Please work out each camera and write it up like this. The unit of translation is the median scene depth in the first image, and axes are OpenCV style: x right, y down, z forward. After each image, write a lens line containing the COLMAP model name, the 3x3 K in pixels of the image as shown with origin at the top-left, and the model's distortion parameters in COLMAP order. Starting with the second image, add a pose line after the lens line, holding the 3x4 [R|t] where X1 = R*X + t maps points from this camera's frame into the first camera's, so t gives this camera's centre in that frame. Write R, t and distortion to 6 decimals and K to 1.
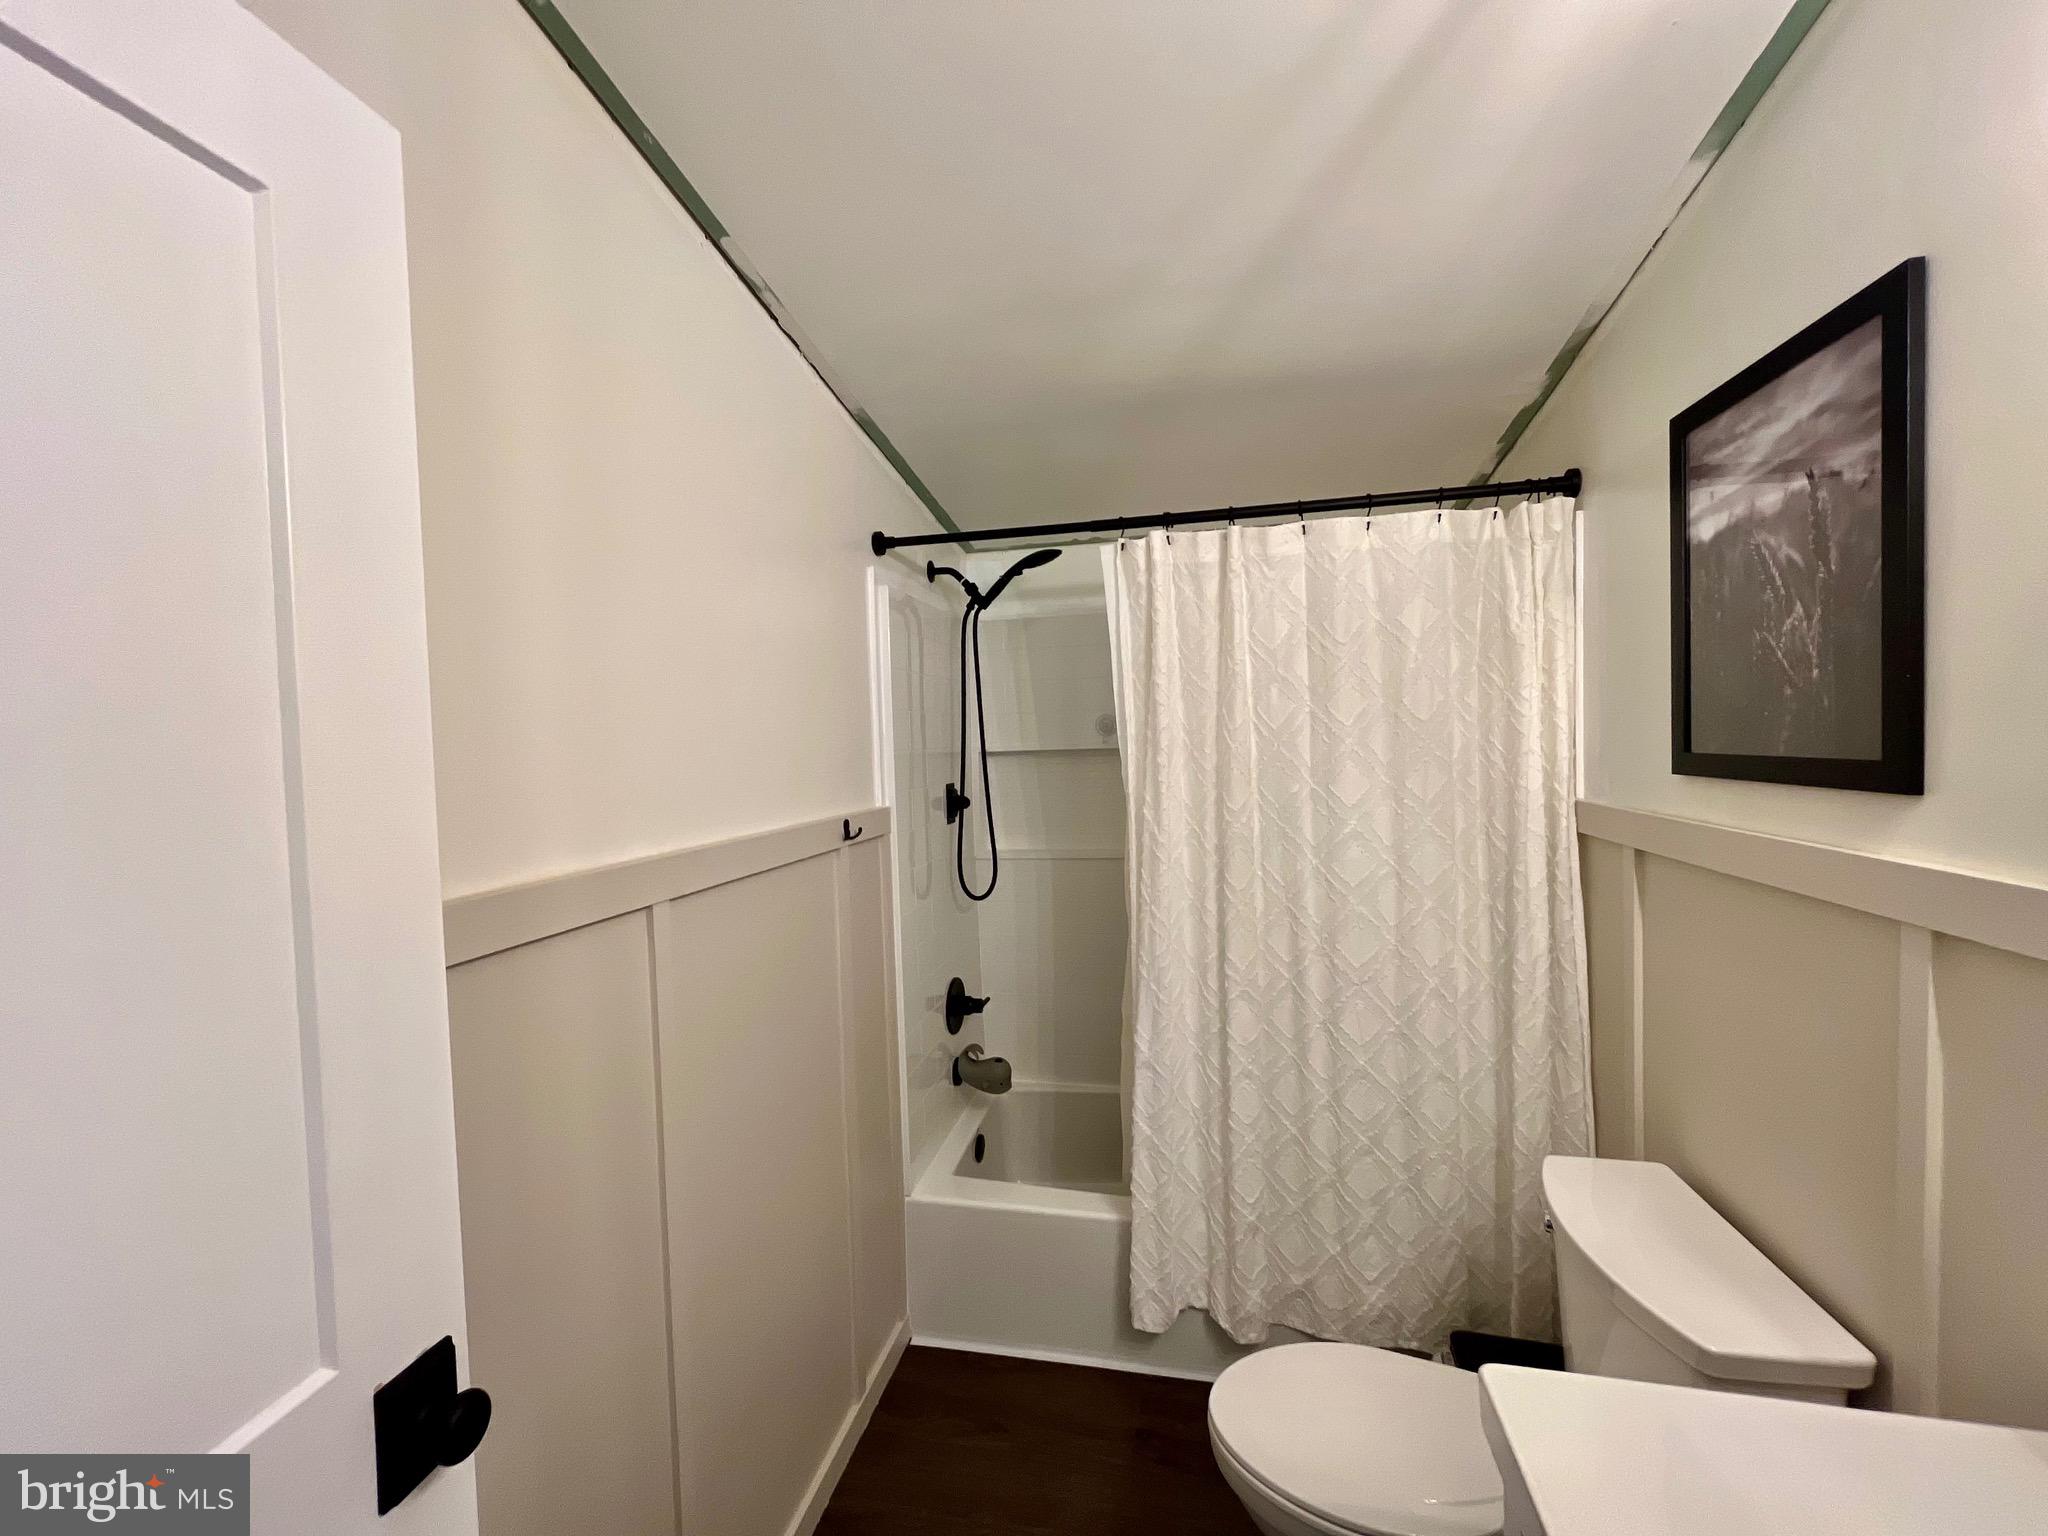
lens RADIAL K [[827.9, 0, 1027.0], [0, 827.9, 769.4], [0, 0, 1]] dist [-0.003767, 0.000371]
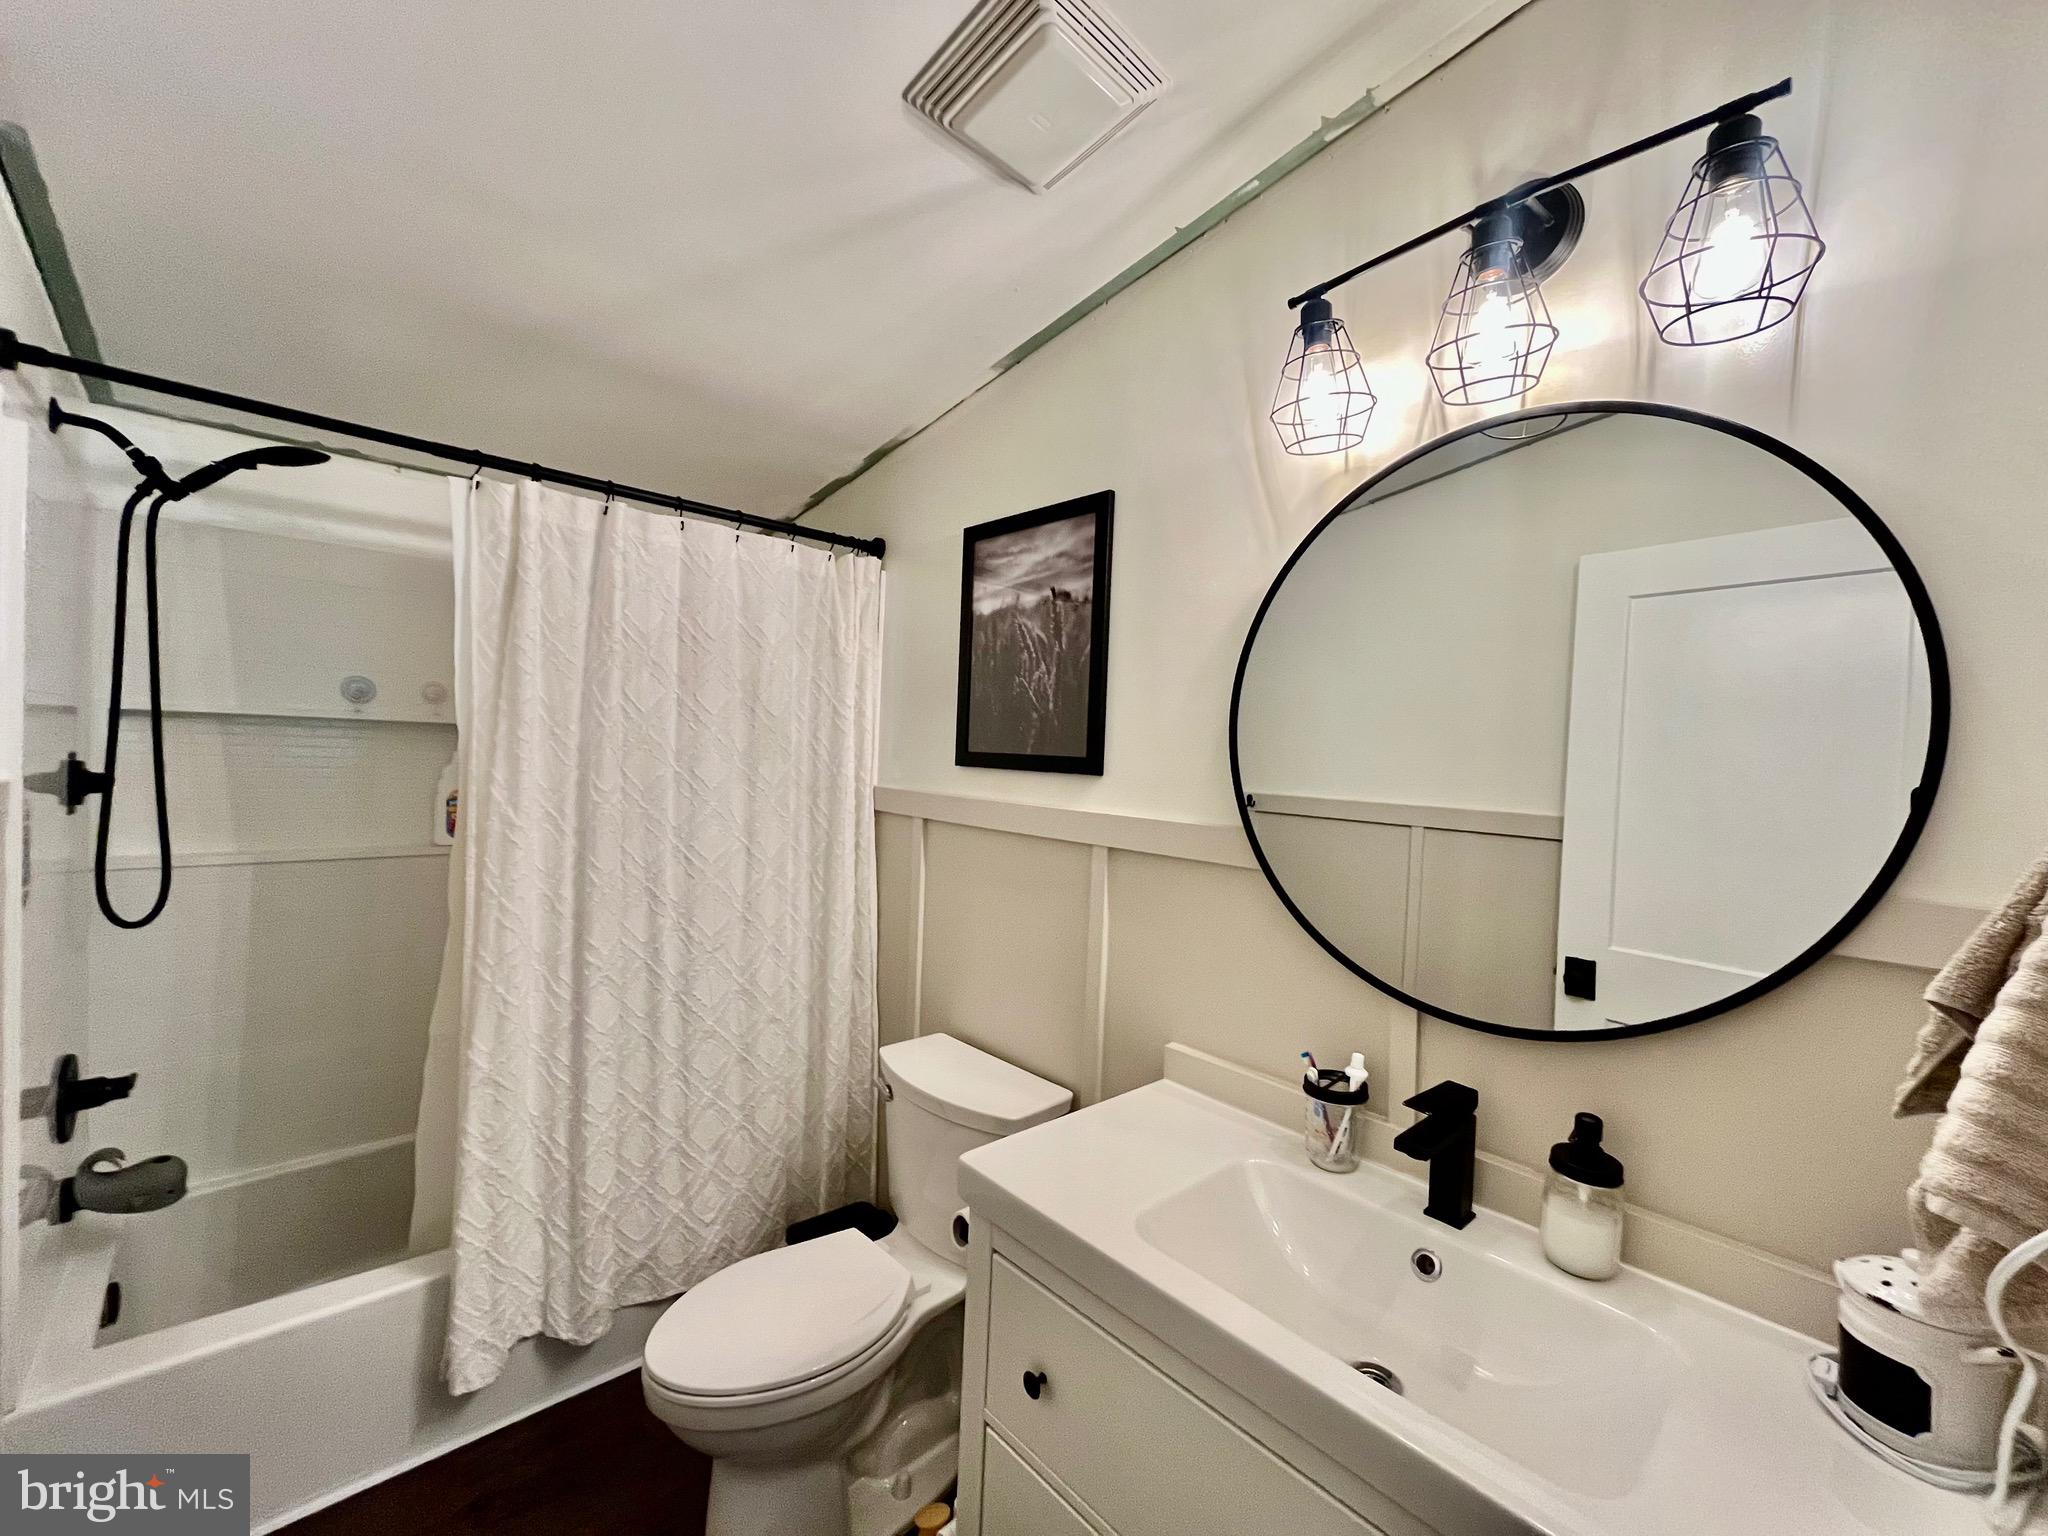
lens RADIAL K [[827.9, 0, 1032.9], [0, 827.9, 770.1], [0, 0, 1]] dist [-0.003767, 0.000371]
pose [[0.566822, 0.035699, 0.823066, -0.264428], [-0.029115, 0.999305, -0.023293, 0.032488], [-0.823326, -0.010760, 0.567467, 0.031121]]
